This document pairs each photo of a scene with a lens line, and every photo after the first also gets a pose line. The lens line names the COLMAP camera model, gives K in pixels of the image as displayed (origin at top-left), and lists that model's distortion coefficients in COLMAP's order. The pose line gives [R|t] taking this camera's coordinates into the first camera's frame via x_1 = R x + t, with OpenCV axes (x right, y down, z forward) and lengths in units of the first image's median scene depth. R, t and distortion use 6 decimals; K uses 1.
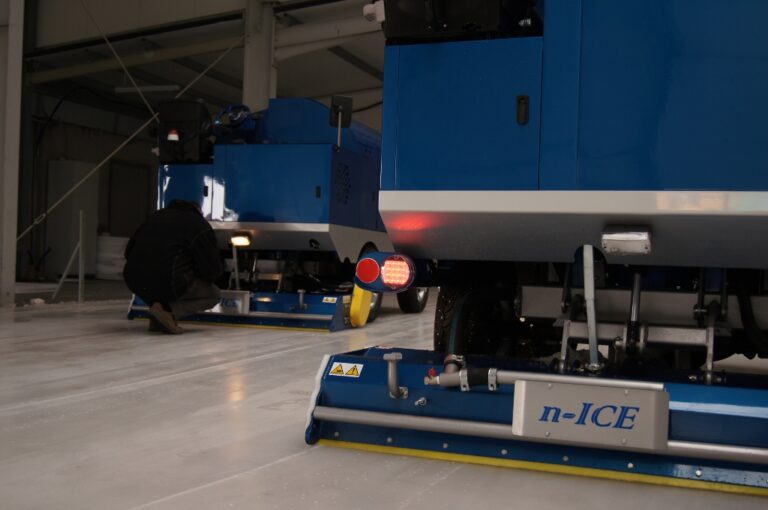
lens RADIAL K [[923.5, 0, 384.0], [0, 923.5, 255.0], [0, 0, 1]] dist [-0.110493, -0.010470]
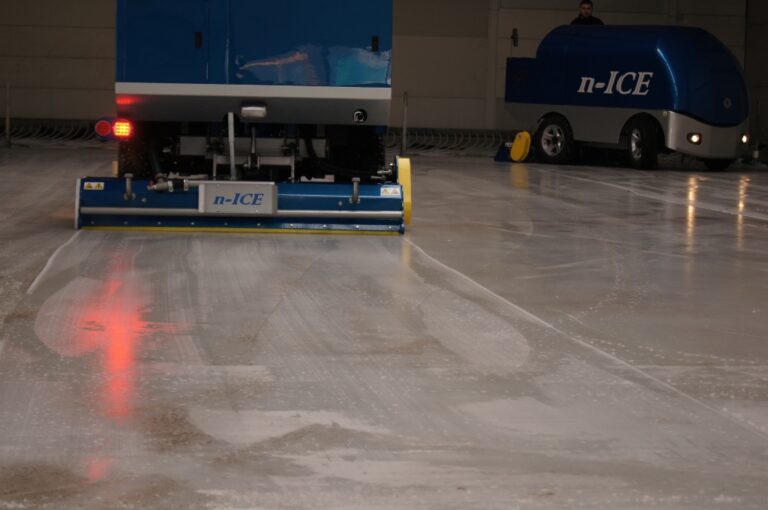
lens RADIAL K [[1810.6, 0, 384.0], [0, 1810.6, 255.0], [0, 0, 1]] dist [0.046913, 0.214151]
pose [[0.897944, -0.046714, 0.437623, -1.119110], [0.008101, 0.995937, 0.089689, -0.050343], [-0.440034, -0.076990, 0.894674, -2.446755]]
